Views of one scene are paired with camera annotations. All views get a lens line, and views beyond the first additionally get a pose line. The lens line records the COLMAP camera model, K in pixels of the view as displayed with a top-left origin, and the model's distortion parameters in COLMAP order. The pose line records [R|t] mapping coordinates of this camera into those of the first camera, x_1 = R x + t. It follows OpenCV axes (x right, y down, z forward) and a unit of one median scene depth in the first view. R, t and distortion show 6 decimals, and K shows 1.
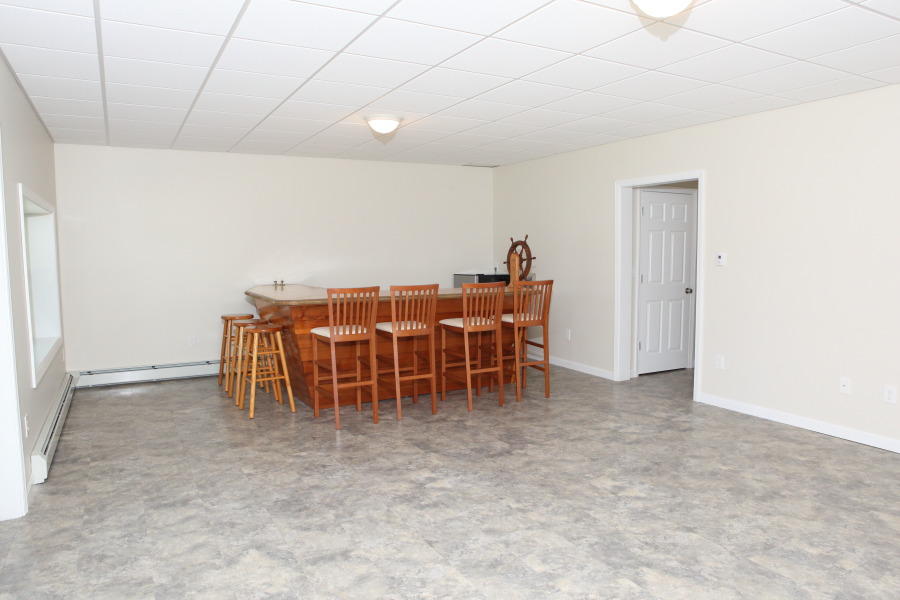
lens RADIAL K [[616.6, 0, 448.2], [0, 616.6, 302.4], [0, 0, 1]] dist [-0.090741, 0.066434]
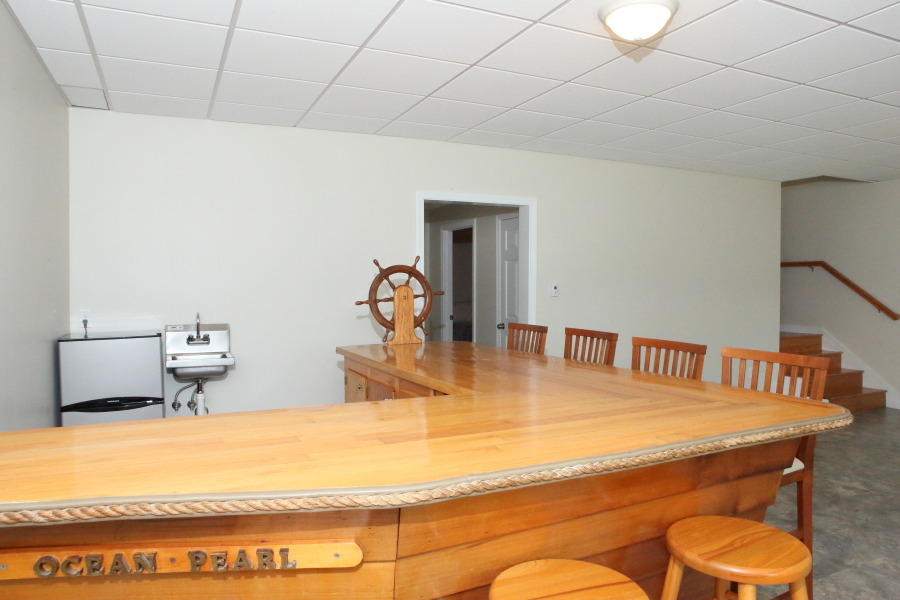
lens RADIAL K [[616.6, 0, 450.3], [0, 616.6, 299.3], [0, 0, 1]] dist [-0.090741, 0.066434]
pose [[0.064541, -0.027636, 0.997532, -0.702147], [0.083495, 0.996261, 0.022199, -0.109656], [-0.994416, 0.081856, 0.066607, 1.306142]]
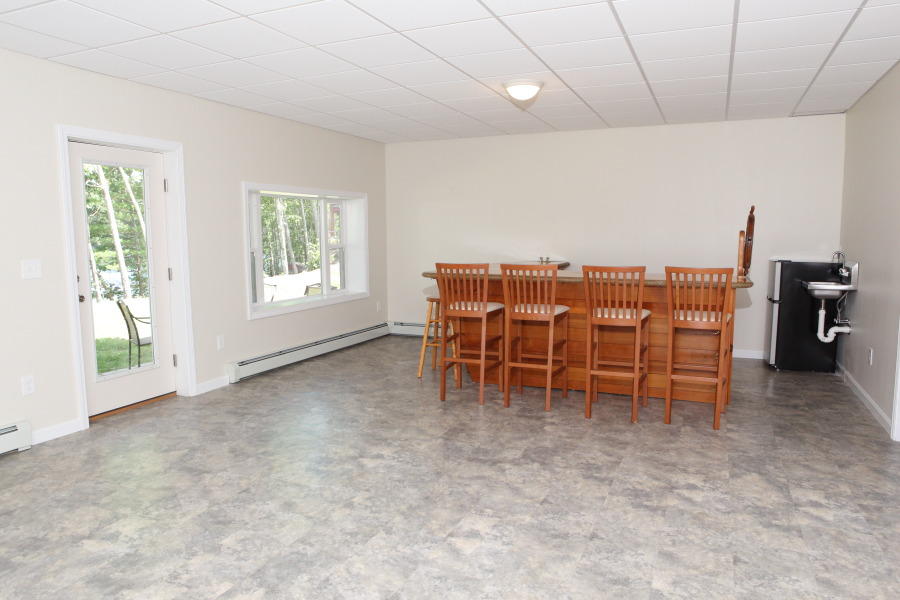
lens RADIAL K [[616.6, 0, 442.7], [0, 616.6, 296.2], [0, 0, 1]] dist [-0.090741, 0.066434]
pose [[0.598851, 0.083139, -0.796533, 0.672577], [-0.060721, 0.996448, 0.058354, -0.029996], [0.798555, 0.013421, 0.601772, 0.398848]]
